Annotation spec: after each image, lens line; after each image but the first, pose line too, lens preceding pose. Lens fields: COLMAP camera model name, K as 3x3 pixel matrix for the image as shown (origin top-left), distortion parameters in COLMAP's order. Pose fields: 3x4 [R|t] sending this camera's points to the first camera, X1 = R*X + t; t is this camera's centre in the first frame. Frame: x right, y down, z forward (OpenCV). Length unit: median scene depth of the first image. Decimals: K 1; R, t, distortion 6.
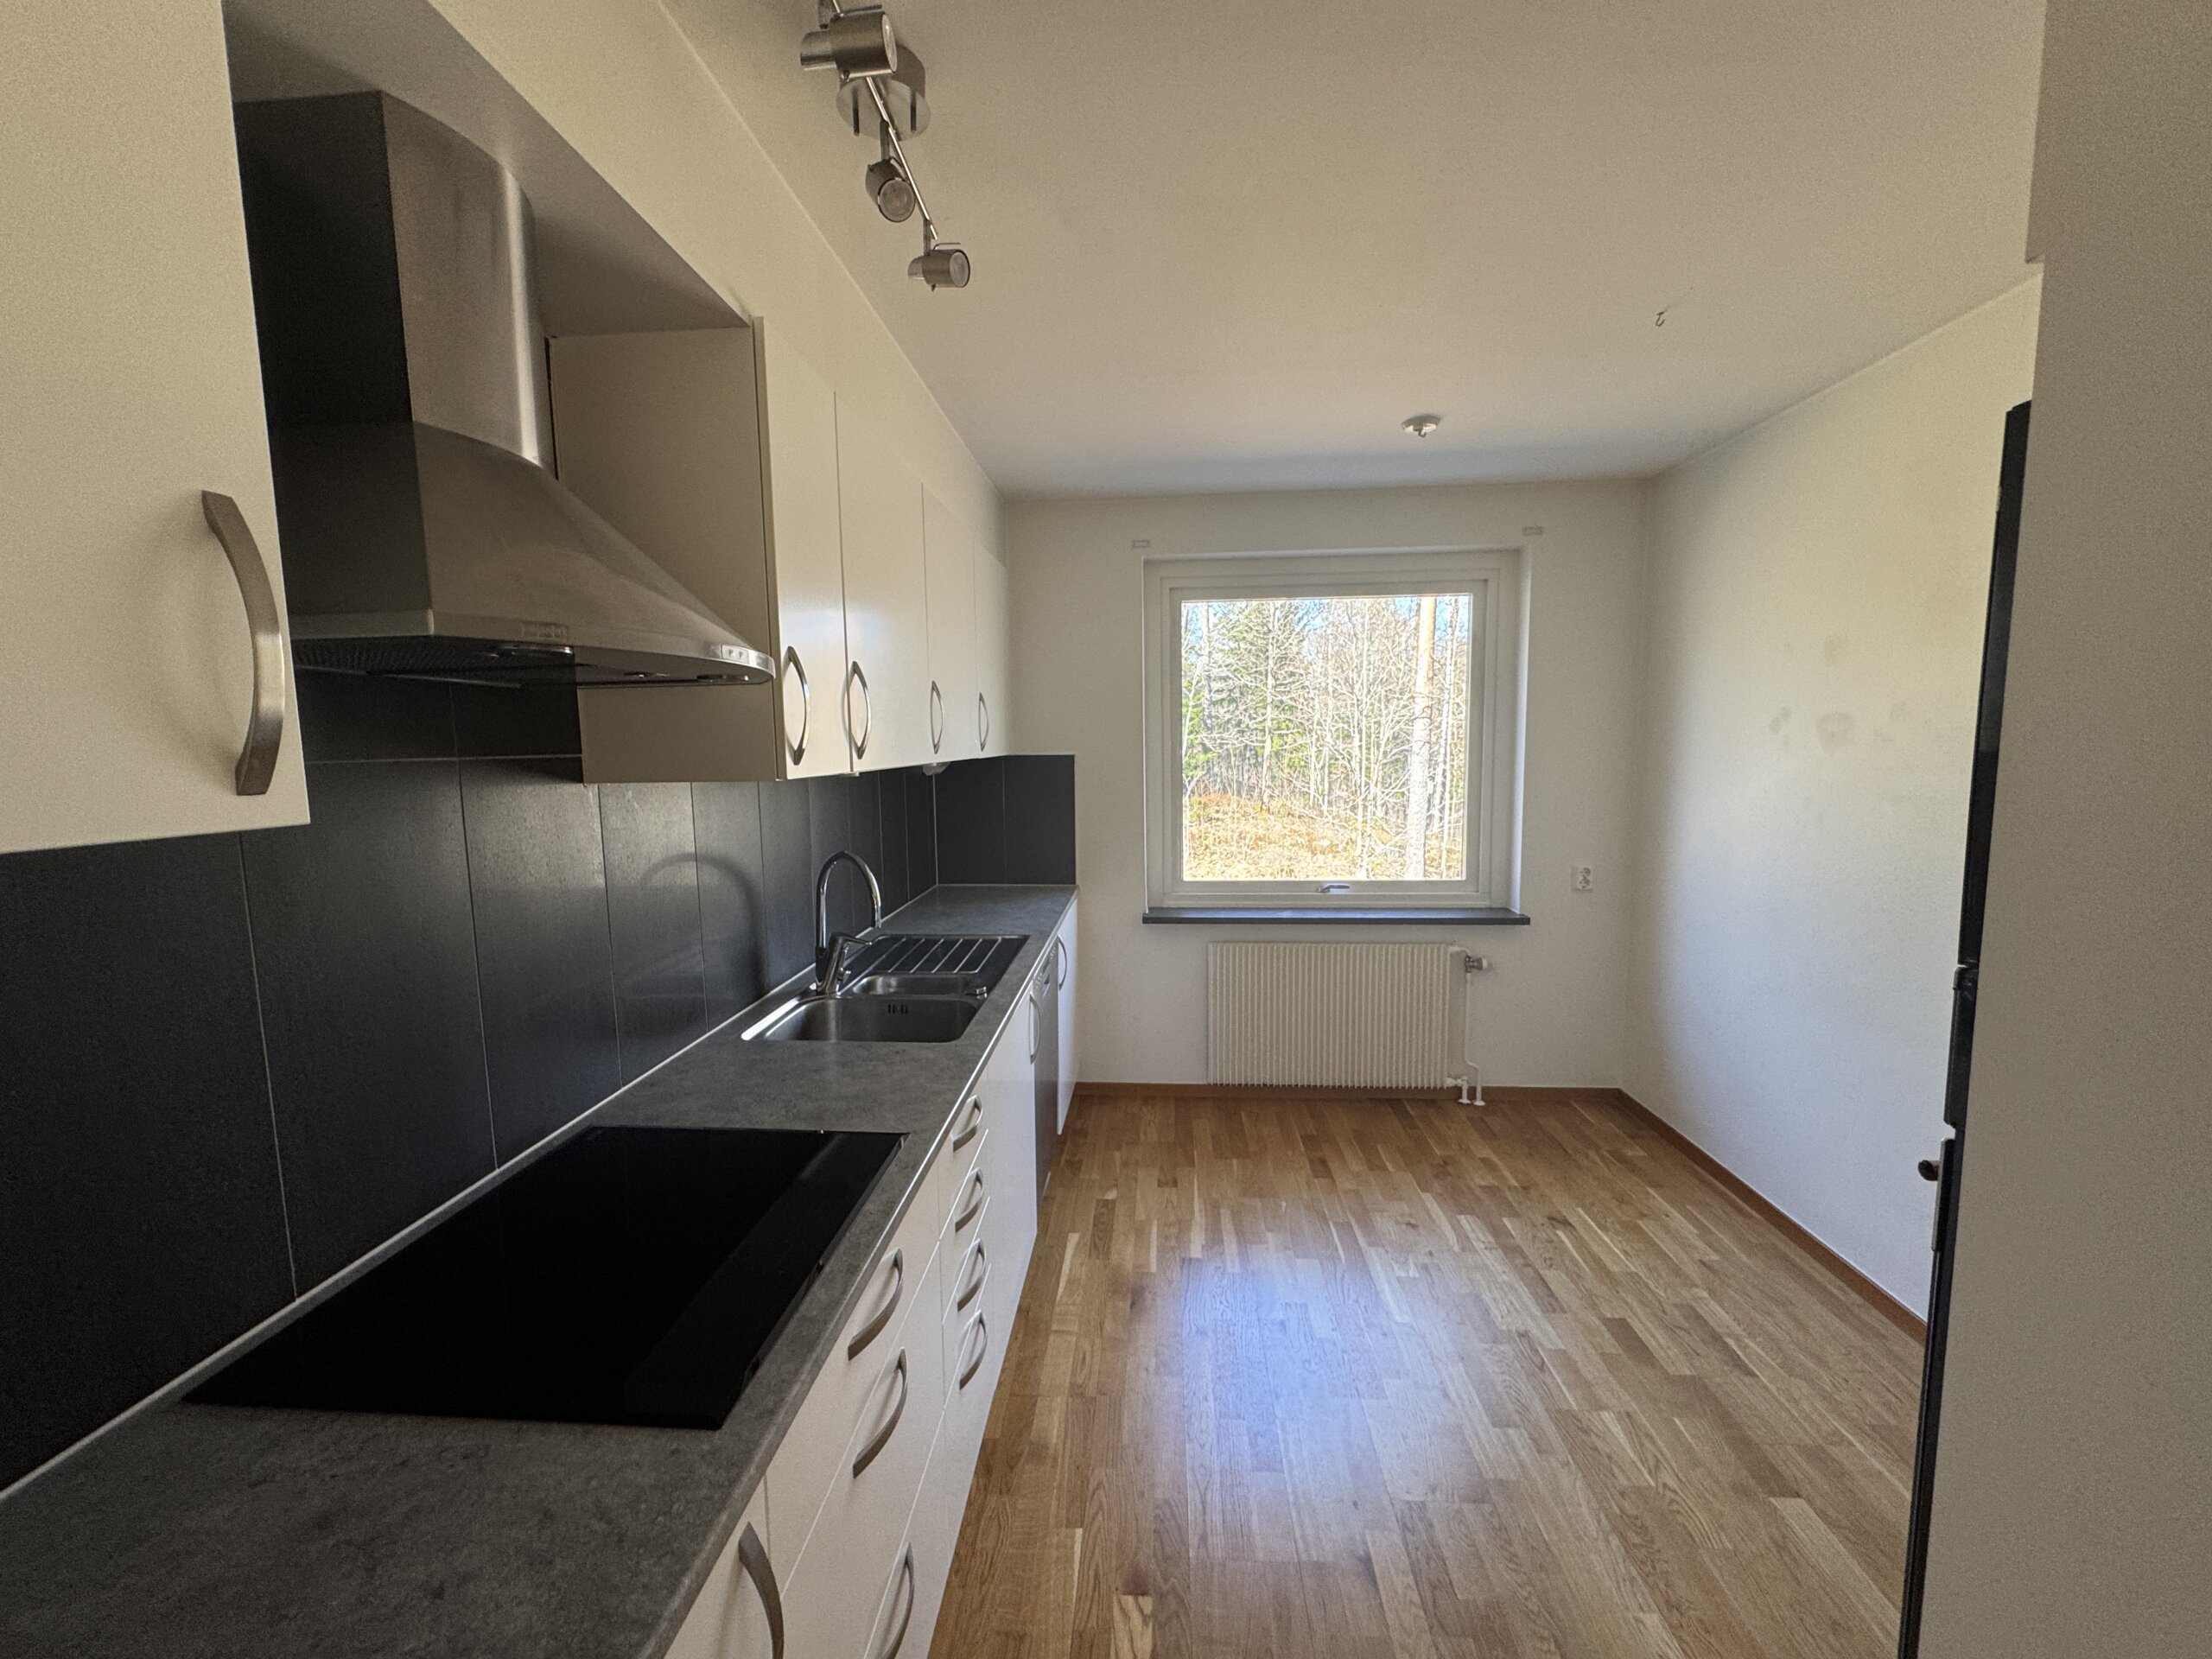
lens RADIAL K [[990.4, 0, 1044.4], [0, 990.4, 823.1], [0, 0, 1]] dist [-0.000527, -0.000101]
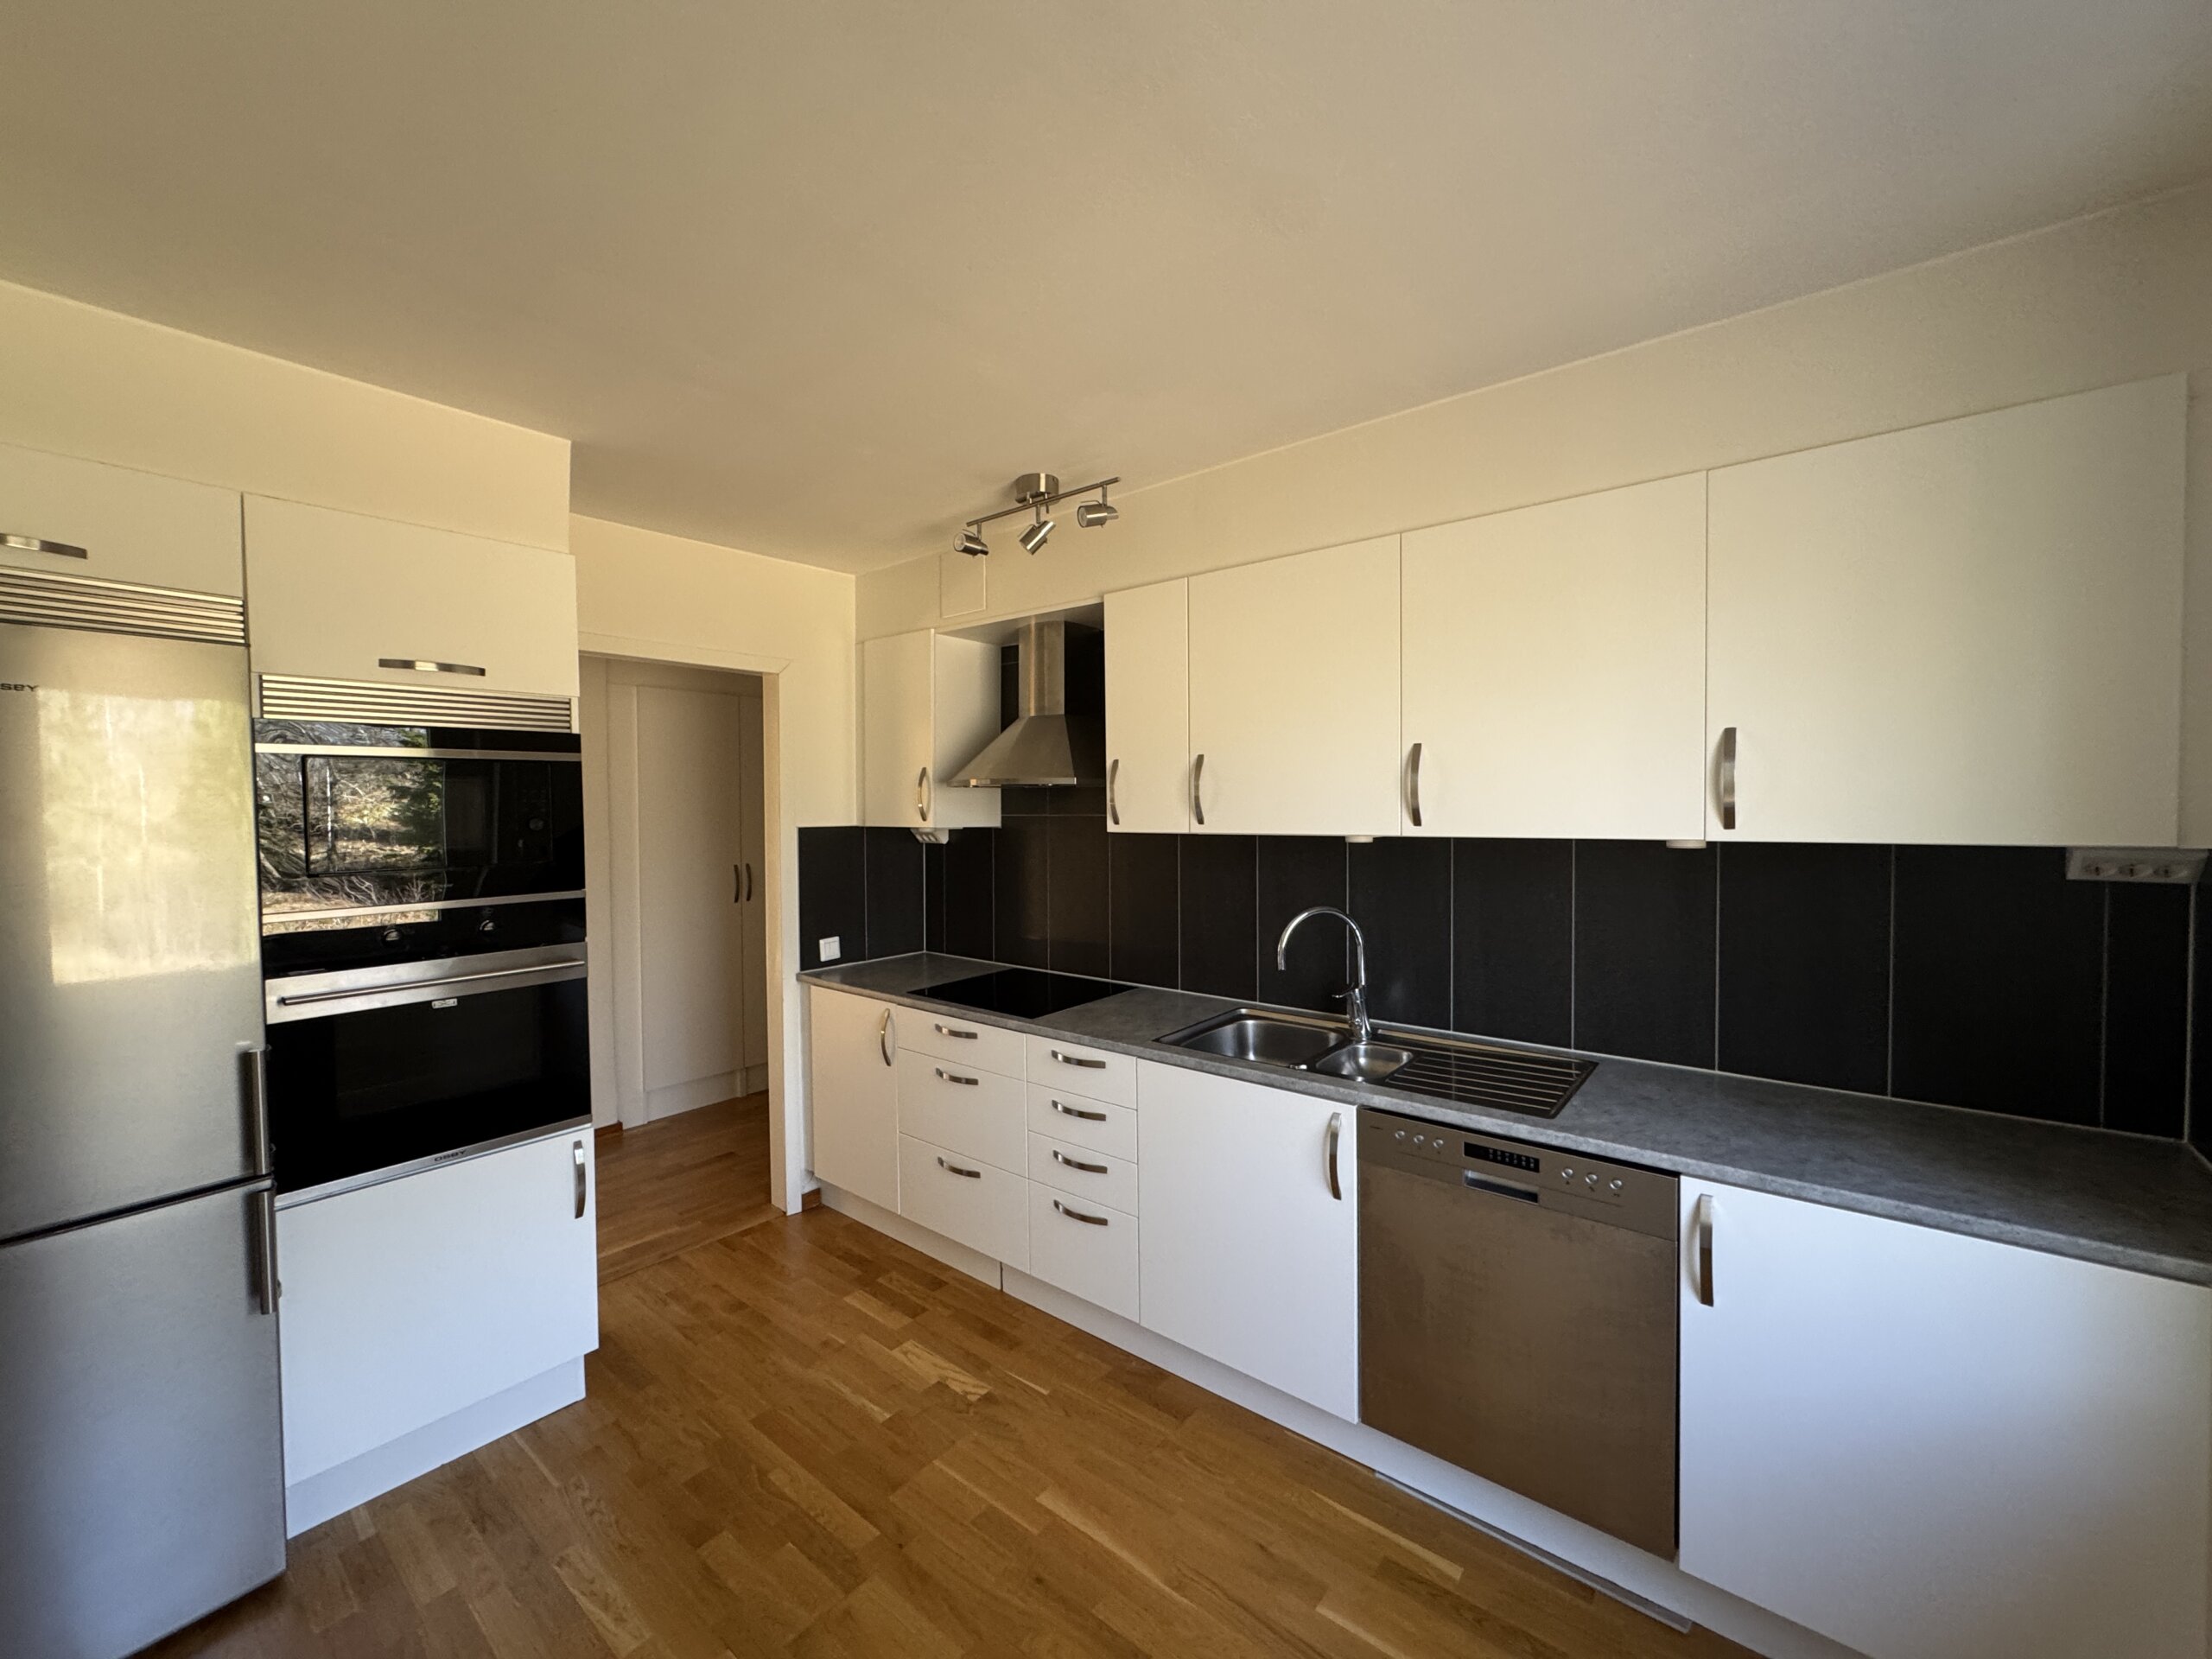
lens RADIAL K [[876.4, 0, 1106.0], [0, 876.4, 829.5], [0, 0, 1]] dist [-0.003363, -0.000393]
pose [[-0.572904, 0.042890, -0.818500, 1.003435], [-0.052156, 0.994698, 0.088629, -0.178117], [0.817962, 0.093466, -0.567629, 1.789979]]
